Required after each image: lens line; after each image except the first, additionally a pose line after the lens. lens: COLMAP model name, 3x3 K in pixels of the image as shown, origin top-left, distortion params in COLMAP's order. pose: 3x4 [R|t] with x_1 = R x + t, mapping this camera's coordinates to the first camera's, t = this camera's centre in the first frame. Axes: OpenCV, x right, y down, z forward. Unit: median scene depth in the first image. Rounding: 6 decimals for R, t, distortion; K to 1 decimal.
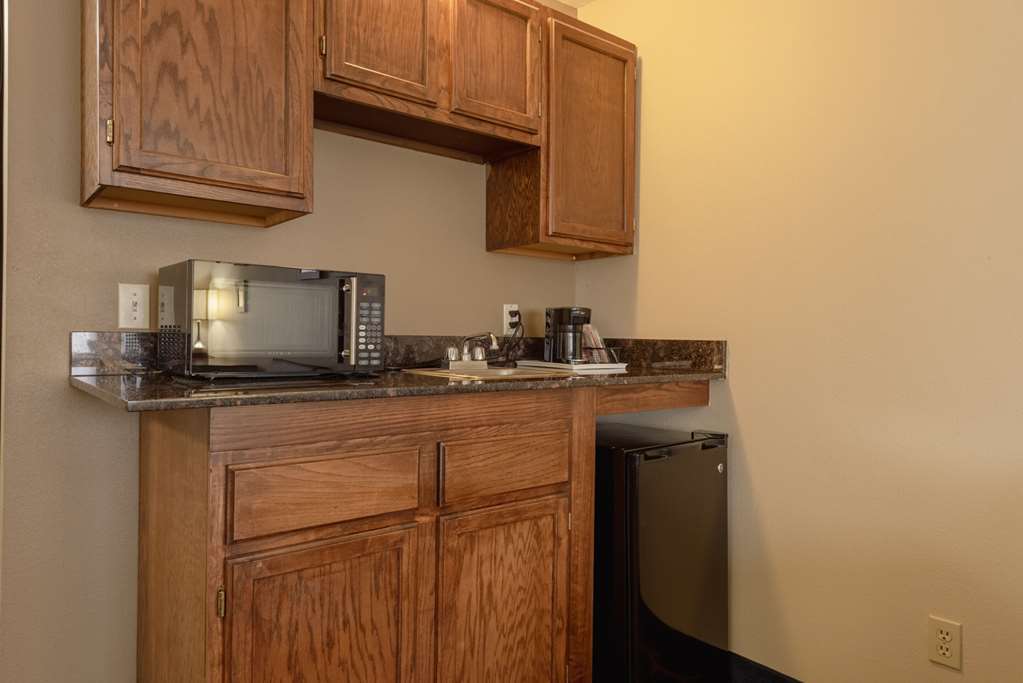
lens RADIAL K [[679.1, 0, 511.5], [0, 679.1, 341.5], [0, 0, 1]] dist [0.003749, 0.001514]
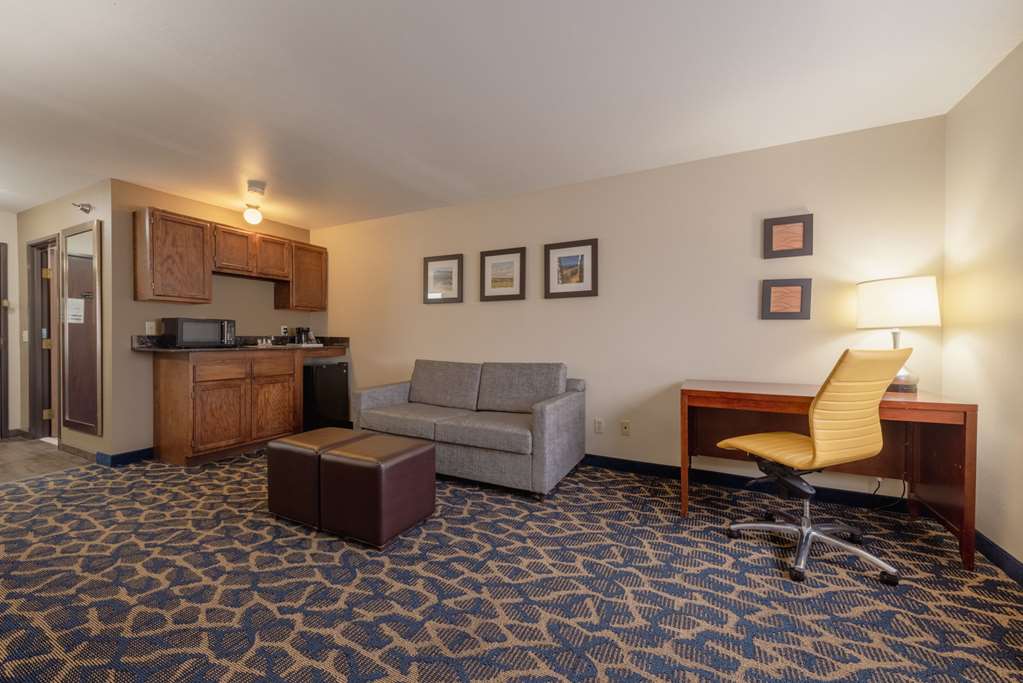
lens RADIAL K [[391.7, 0, 511.5], [0, 391.7, 341.5], [0, 0, 1]] dist [-0.000168, -0.000019]
pose [[0.914650, -0.011875, 0.404072, 0.319977], [0.007831, 0.999901, 0.011658, 0.007324], [-0.404170, -0.007499, 0.914653, -1.537159]]
